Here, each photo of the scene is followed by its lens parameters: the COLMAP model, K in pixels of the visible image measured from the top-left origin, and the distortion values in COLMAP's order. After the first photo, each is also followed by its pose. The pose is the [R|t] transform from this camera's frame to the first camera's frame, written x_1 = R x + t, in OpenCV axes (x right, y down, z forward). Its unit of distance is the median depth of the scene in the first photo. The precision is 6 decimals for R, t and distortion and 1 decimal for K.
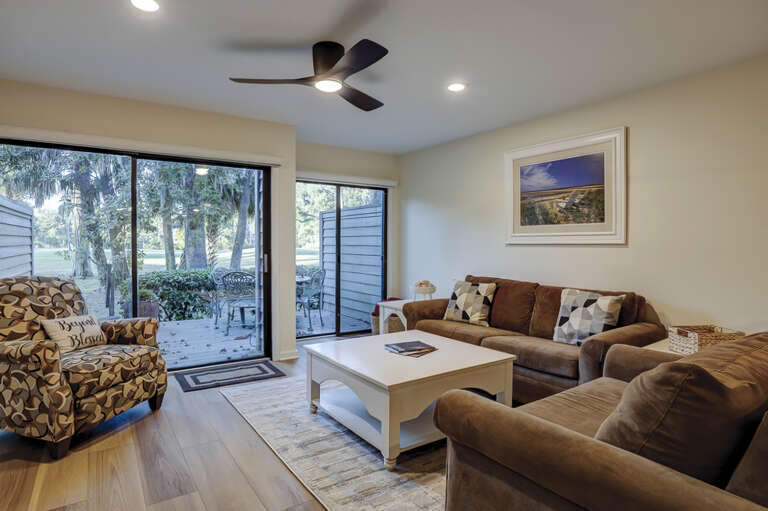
lens RADIAL K [[408.0, 0, 384.0], [0, 408.0, 255.5], [0, 0, 1]] dist [-0.036327, 0.000797]
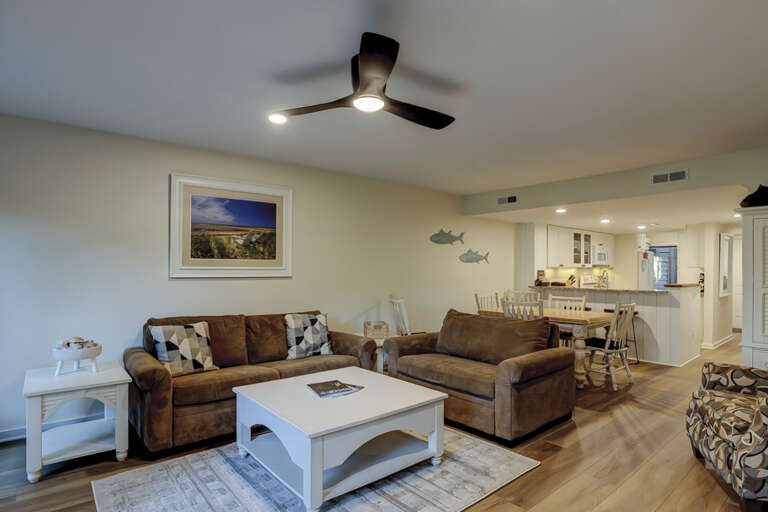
lens RADIAL K [[397.5, 0, 384.6], [0, 397.5, 275.9], [0, 0, 1]] dist [-0.051626, 0.000057]
pose [[-0.052860, -0.008308, 0.998567, -0.729627], [0.033058, 0.999403, 0.010065, -0.034448], [-0.998055, 0.033542, -0.052554, 0.762728]]
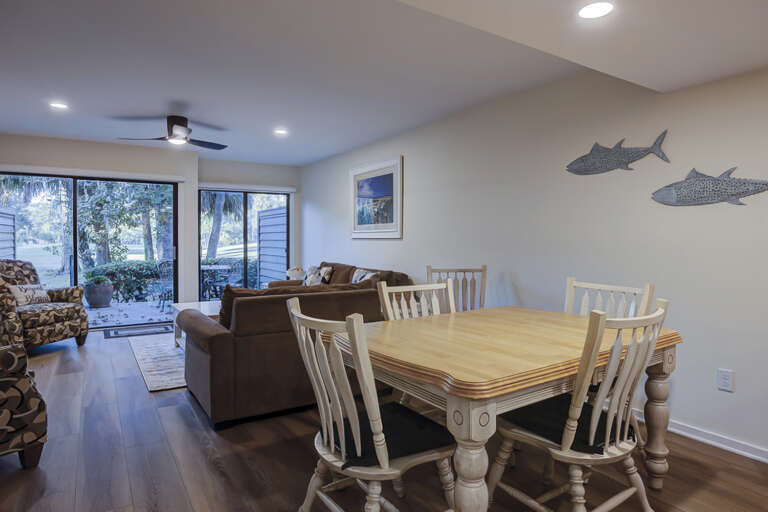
lens RADIAL K [[450.0, 0, 382.5], [0, 450.0, 252.2], [0, 0, 1]] dist [-0.001357, -0.019611]
pose [[0.998630, 0.000325, -0.052323, 0.618268], [-0.000330, 1.000000, -0.000091, 0.021523], [0.052323, 0.000109, 0.998630, -0.599099]]
